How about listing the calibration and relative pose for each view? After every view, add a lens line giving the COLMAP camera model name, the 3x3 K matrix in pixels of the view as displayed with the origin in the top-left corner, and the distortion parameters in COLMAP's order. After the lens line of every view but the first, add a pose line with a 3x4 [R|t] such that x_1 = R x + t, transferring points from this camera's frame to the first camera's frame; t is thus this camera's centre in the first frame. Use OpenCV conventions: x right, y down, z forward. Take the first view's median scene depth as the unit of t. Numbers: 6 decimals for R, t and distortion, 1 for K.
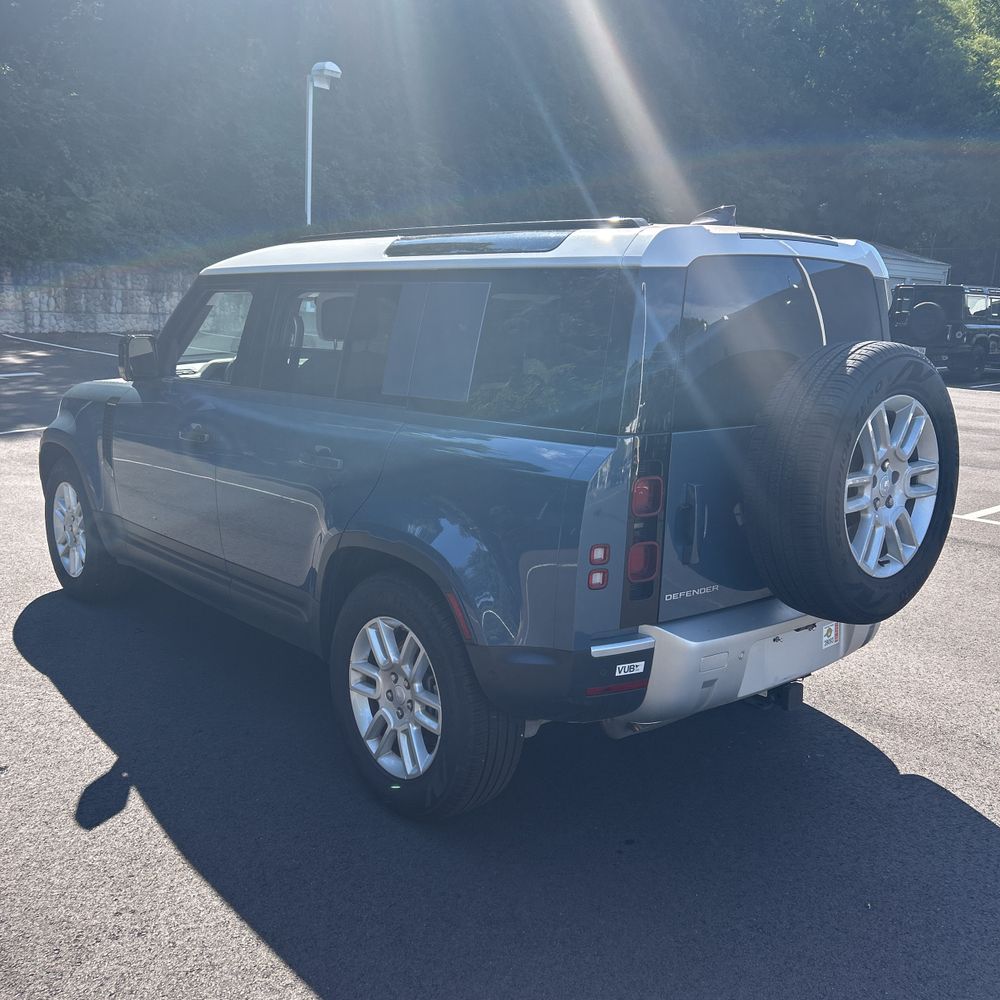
lens RADIAL K [[986.3, 0, 500.0], [0, 986.3, 500.0], [0, 0, 1]] dist [0.044770, -0.003465]
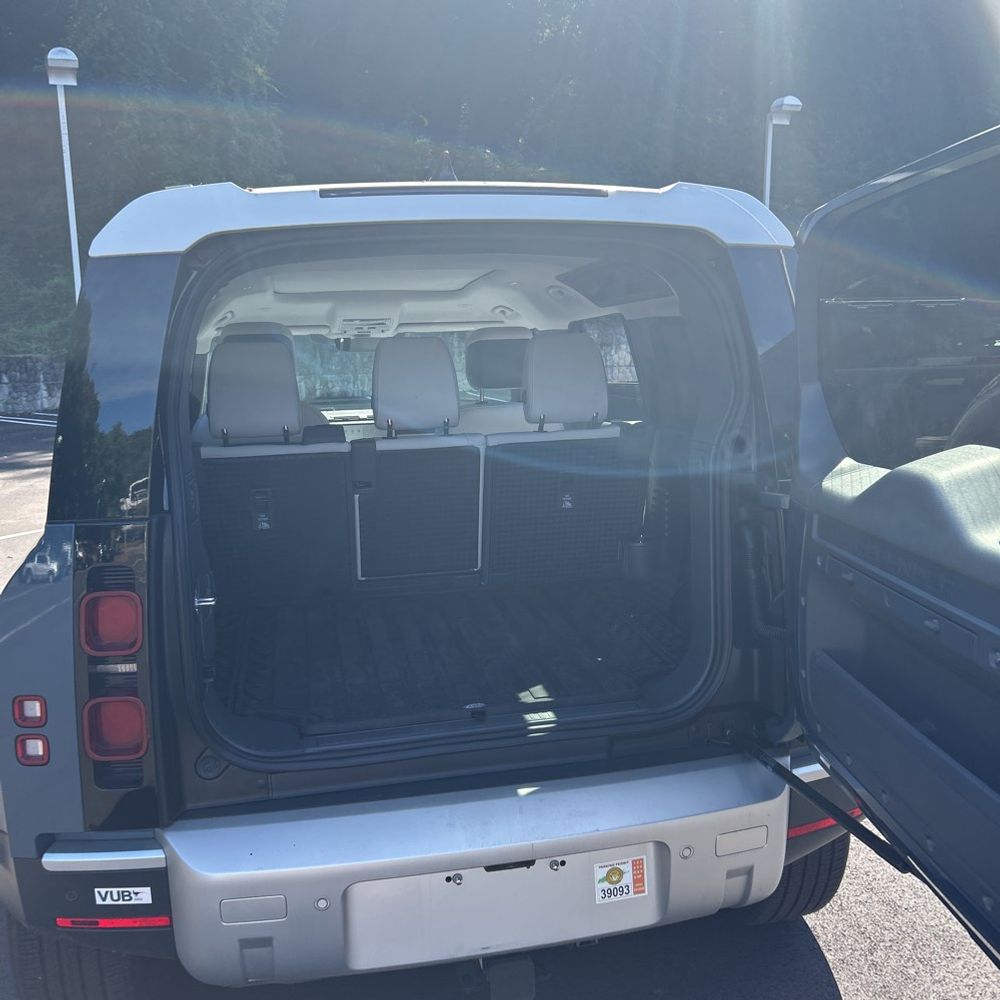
lens RADIAL K [[1000.7, 0, 518.9], [0, 1000.7, 502.0], [0, 0, 1]] dist [0.005530, 0.039865]
pose [[0.881426, 0.019679, -0.471911, 0.626153], [-0.041817, 0.998460, -0.036468, -0.063154], [0.470467, 0.051878, 0.880891, 0.526120]]
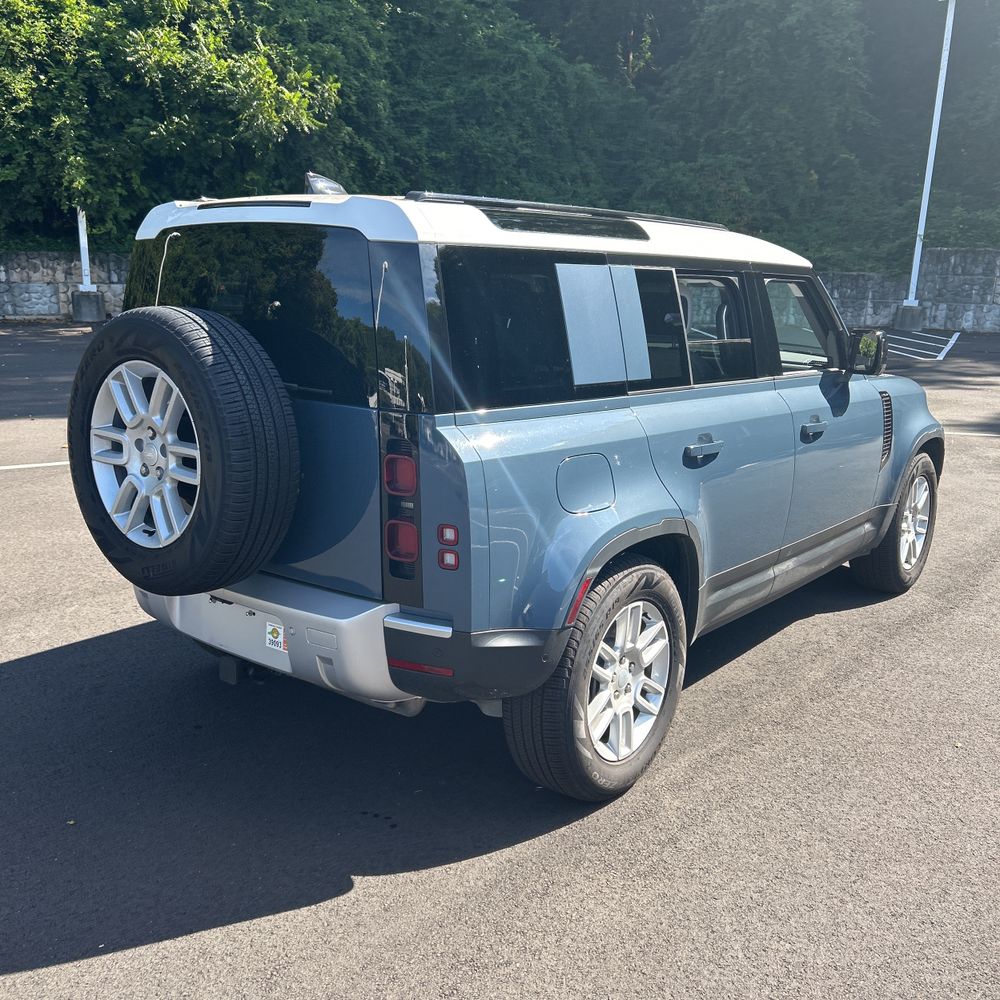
lens RADIAL K [[1004.3, 0, 500.0], [0, 1004.3, 500.0], [0, 0, 1]] dist [0.018790, -0.004102]
pose [[0.209203, 0.199768, -0.957250, 1.408437], [-0.213118, 0.964694, 0.154745, -0.195335], [0.954366, 0.171634, 0.244391, 1.083978]]
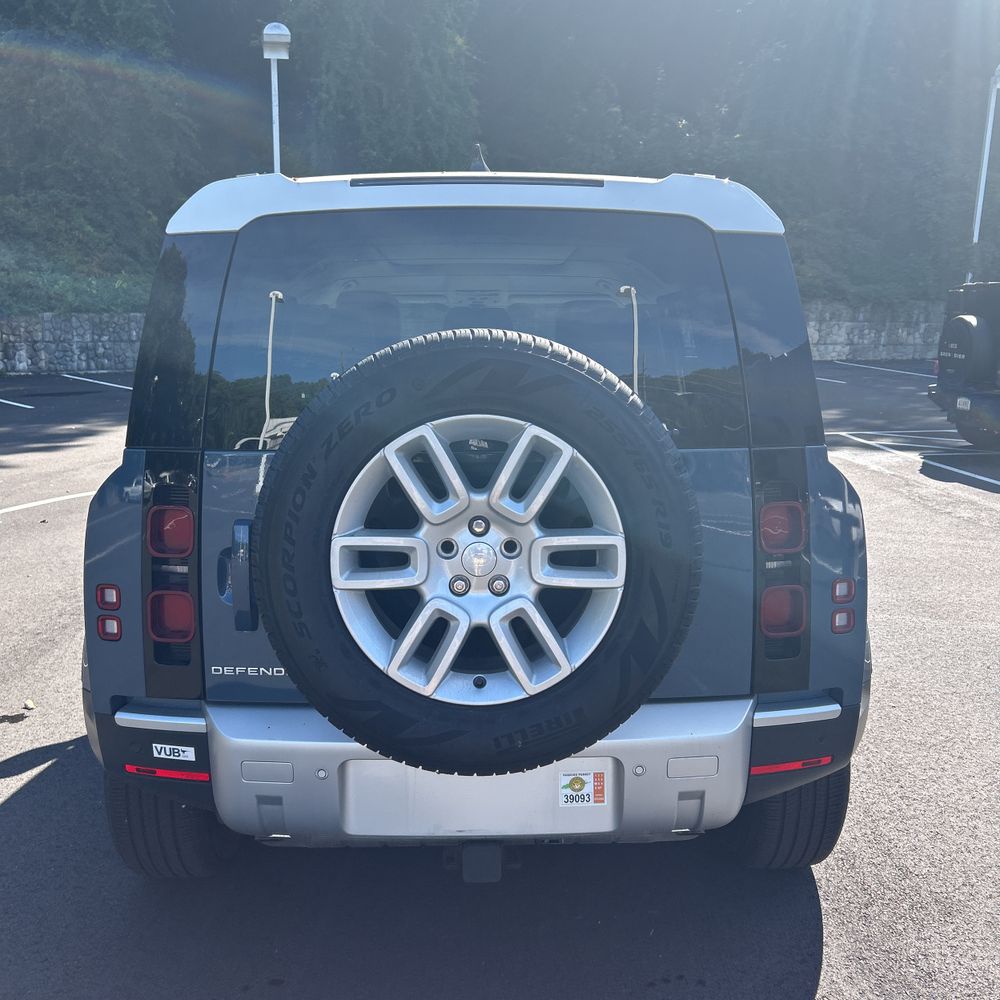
lens RADIAL K [[986.3, 0, 500.0], [0, 986.3, 500.0], [0, 0, 1]] dist [0.044770, -0.003465]
pose [[0.781503, 0.085100, -0.618071, 0.770776], [-0.104822, 0.994481, 0.004387, -0.054658], [0.615033, 0.061359, 0.786110, 0.514242]]
